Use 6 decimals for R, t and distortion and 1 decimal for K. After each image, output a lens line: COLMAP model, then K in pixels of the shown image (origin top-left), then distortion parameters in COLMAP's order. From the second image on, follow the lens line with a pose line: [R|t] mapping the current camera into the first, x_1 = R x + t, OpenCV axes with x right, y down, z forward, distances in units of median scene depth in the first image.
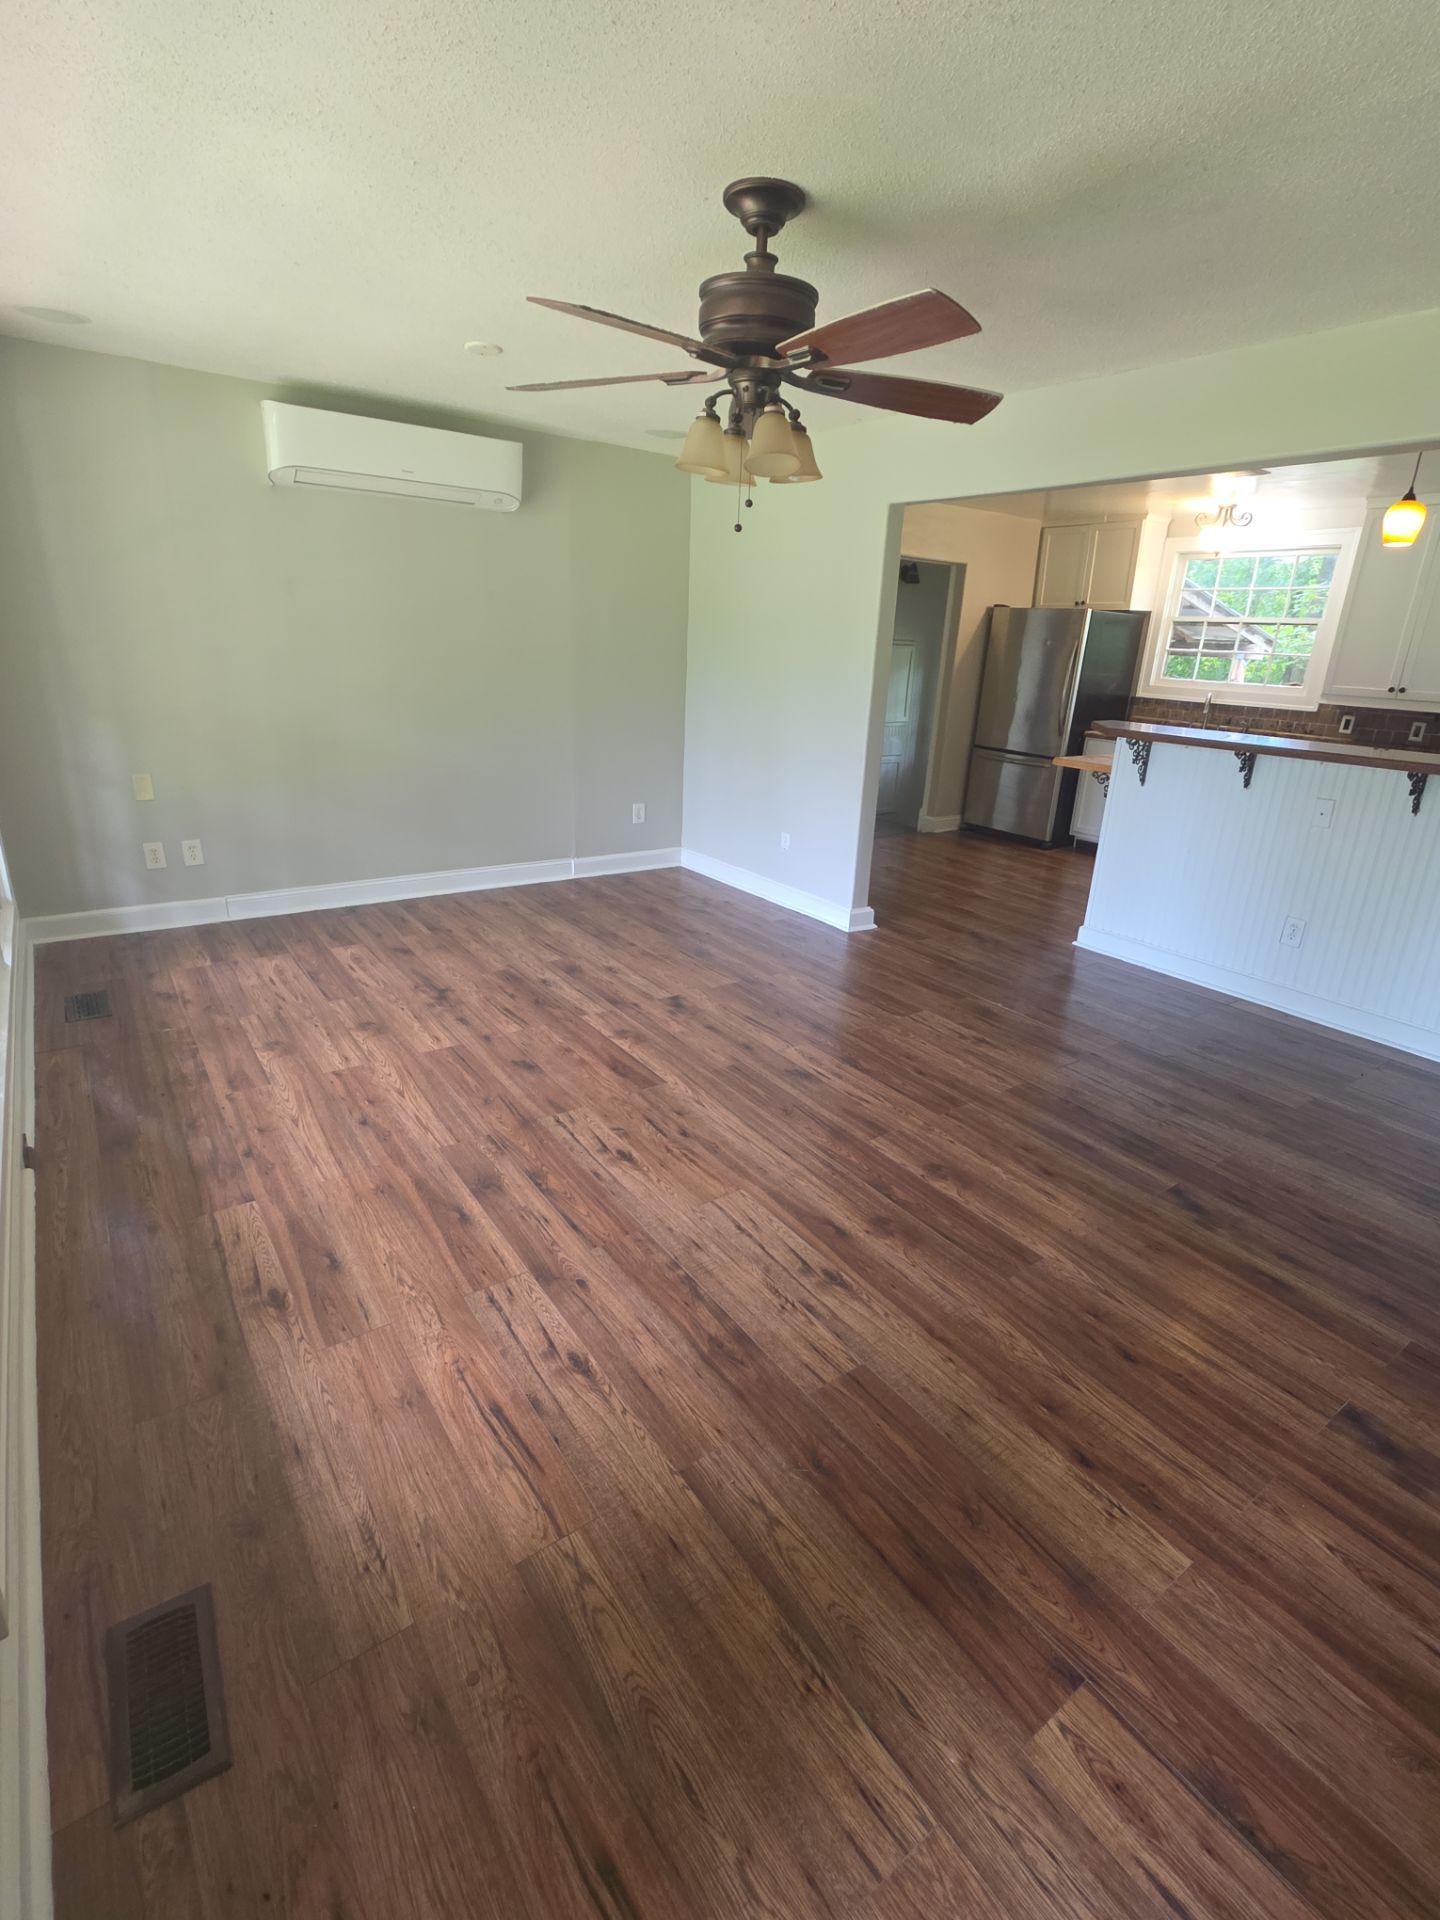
lens RADIAL K [[910.2, 0, 732.6], [0, 910.2, 949.3], [0, 0, 1]] dist [-0.001342, -0.000682]
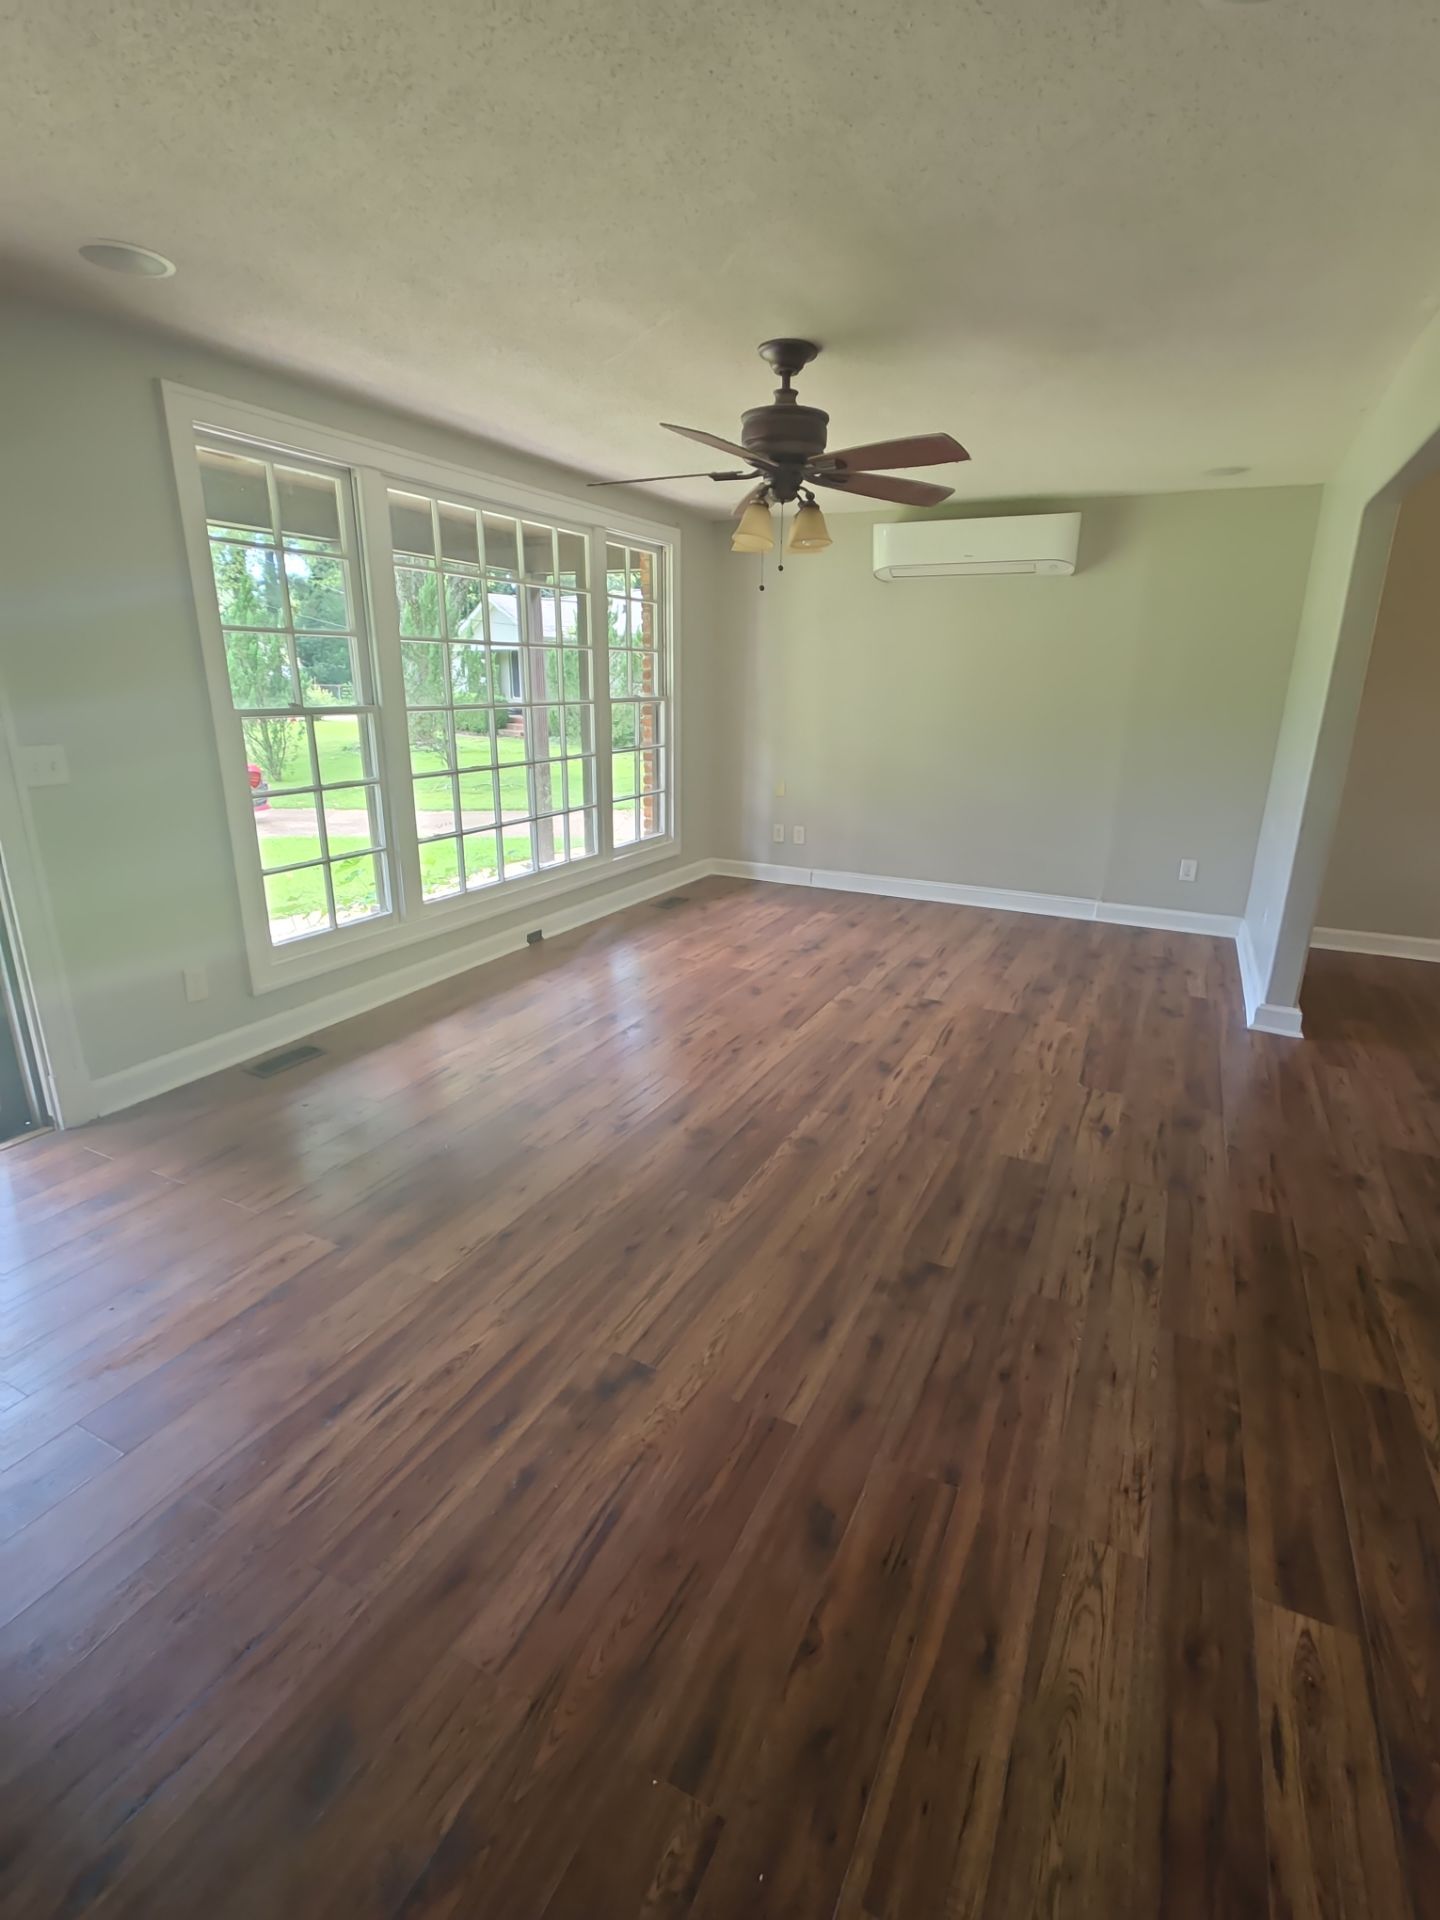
lens RADIAL K [[910.2, 0, 732.6], [0, 910.2, 949.3], [0, 0, 1]] dist [-0.001342, -0.000682]
pose [[0.466500, 0.219811, -0.856773, 0.865678], [-0.282780, 0.954858, 0.091005, -0.043355], [0.838101, 0.199824, 0.507600, 0.261455]]
